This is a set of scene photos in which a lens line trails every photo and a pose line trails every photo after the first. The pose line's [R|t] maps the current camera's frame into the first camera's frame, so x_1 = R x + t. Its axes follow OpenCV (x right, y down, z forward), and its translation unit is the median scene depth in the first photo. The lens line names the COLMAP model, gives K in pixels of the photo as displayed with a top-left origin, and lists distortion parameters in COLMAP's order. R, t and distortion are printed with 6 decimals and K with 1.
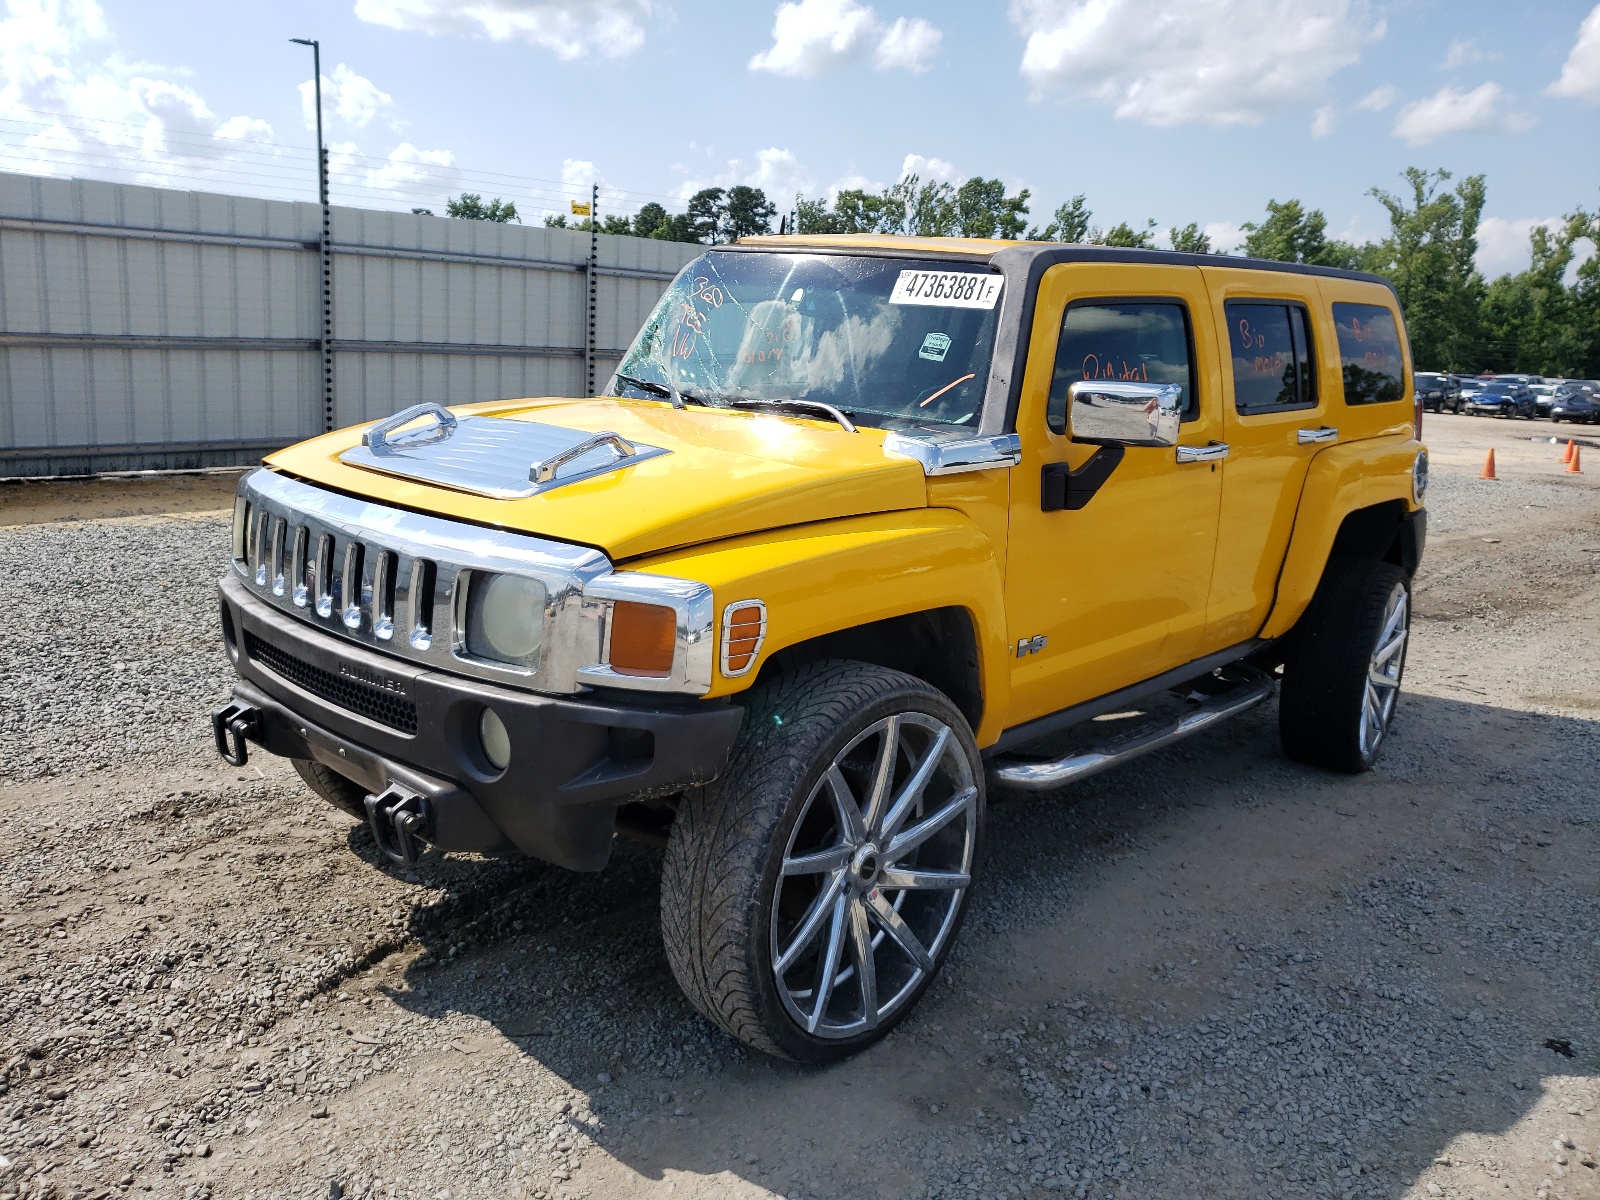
lens RADIAL K [[1327.6, 0, 801.5], [0, 1327.6, 573.8], [0, 0, 1]] dist [0.003550, 0.014671]
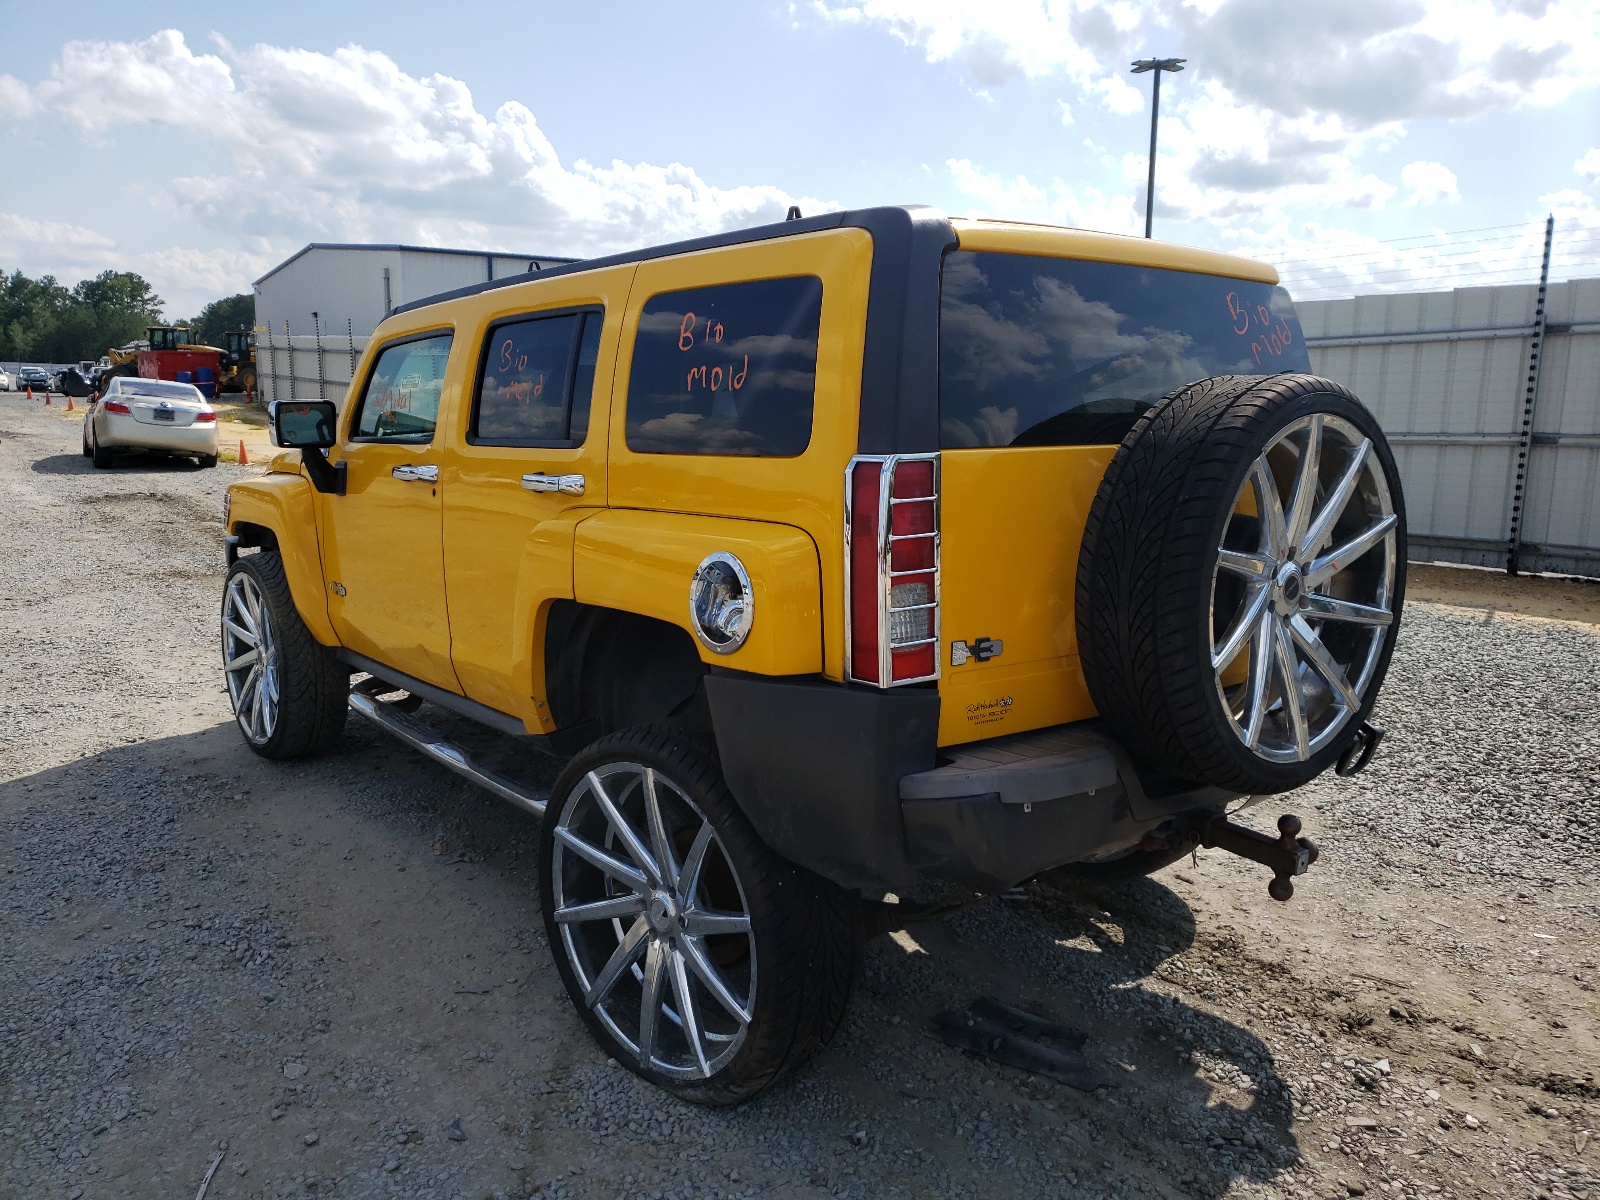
lens RADIAL K [[1327.6, 0, 801.5], [0, 1327.6, 573.8], [0, 0, 1]] dist [0.003550, 0.014671]
pose [[-0.213513, 0.080107, -0.973650, 0.640620], [-0.179264, 0.976498, 0.119652, -0.107115], [0.960352, 0.200088, -0.194135, 0.749040]]
